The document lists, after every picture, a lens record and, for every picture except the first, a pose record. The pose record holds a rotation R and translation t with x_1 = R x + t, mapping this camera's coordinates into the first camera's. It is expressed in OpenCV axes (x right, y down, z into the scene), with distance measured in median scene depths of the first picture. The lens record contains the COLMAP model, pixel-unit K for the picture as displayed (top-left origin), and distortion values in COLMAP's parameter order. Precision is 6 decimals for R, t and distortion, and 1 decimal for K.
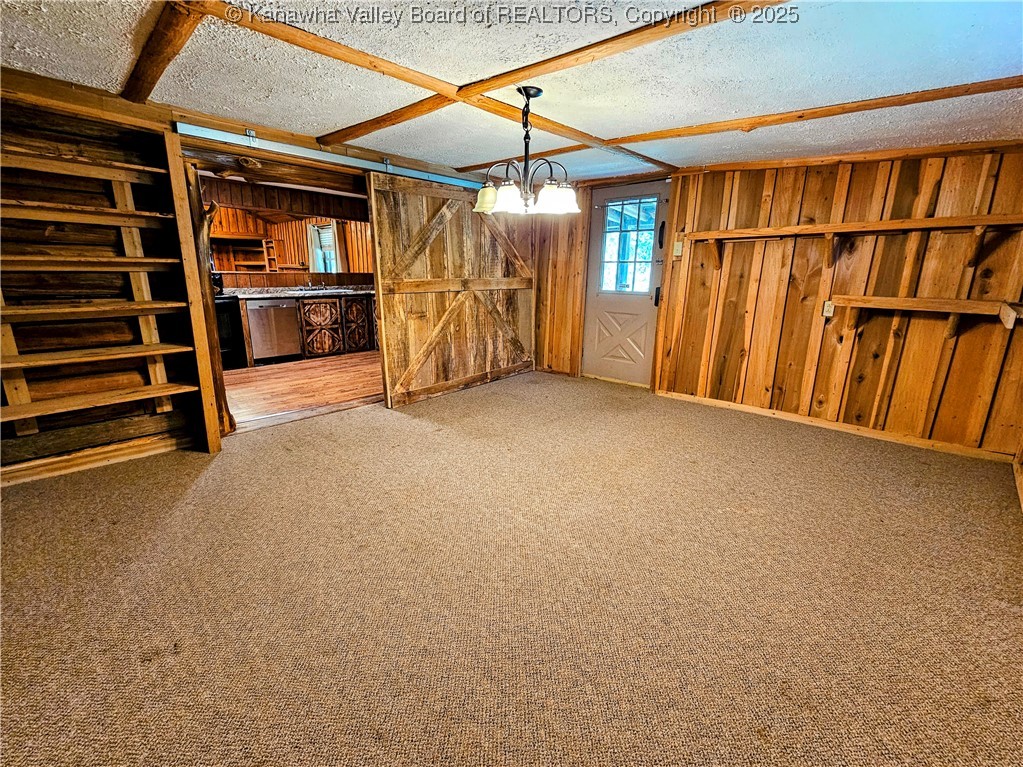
lens RADIAL K [[420.0, 0, 511.5], [0, 420.0, 383.5], [0, 0, 1]] dist [-0.012301, 0.000808]
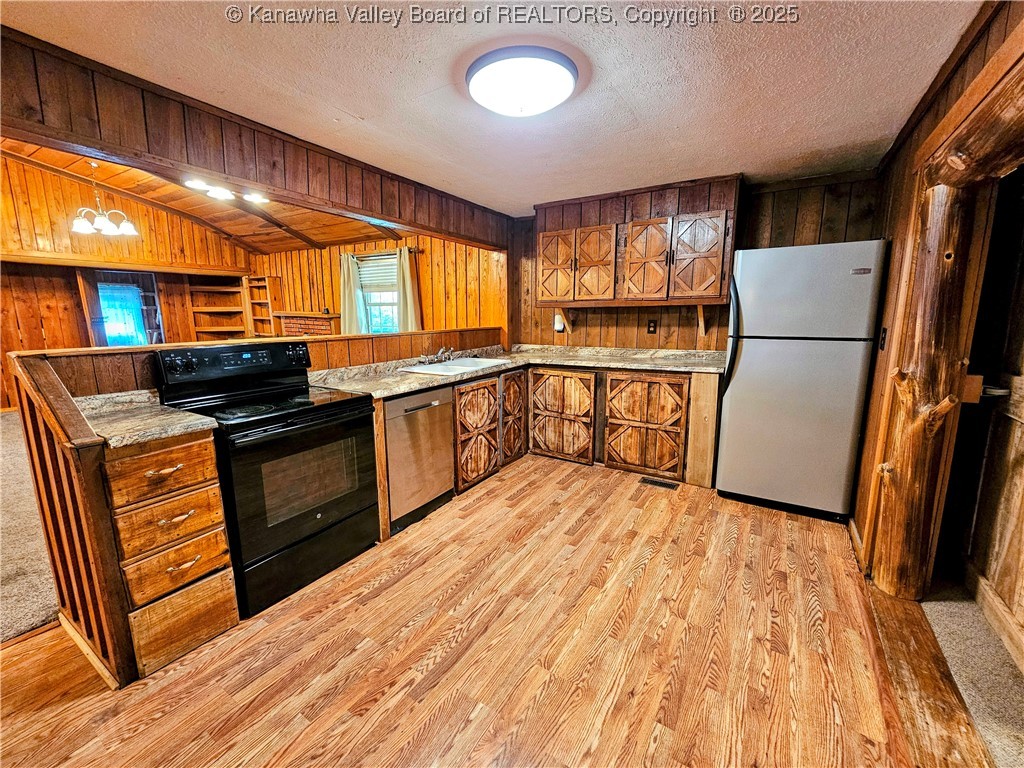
lens RADIAL K [[410.8, 0, 512.0], [0, 410.8, 384.0], [0, 0, 1]] dist [0.001379, 0.000156]
pose [[0.982613, -0.045273, 0.180059, -0.479430], [0.059530, 0.995437, -0.074577, -0.146065], [-0.175861, 0.083999, 0.980825, 0.439820]]
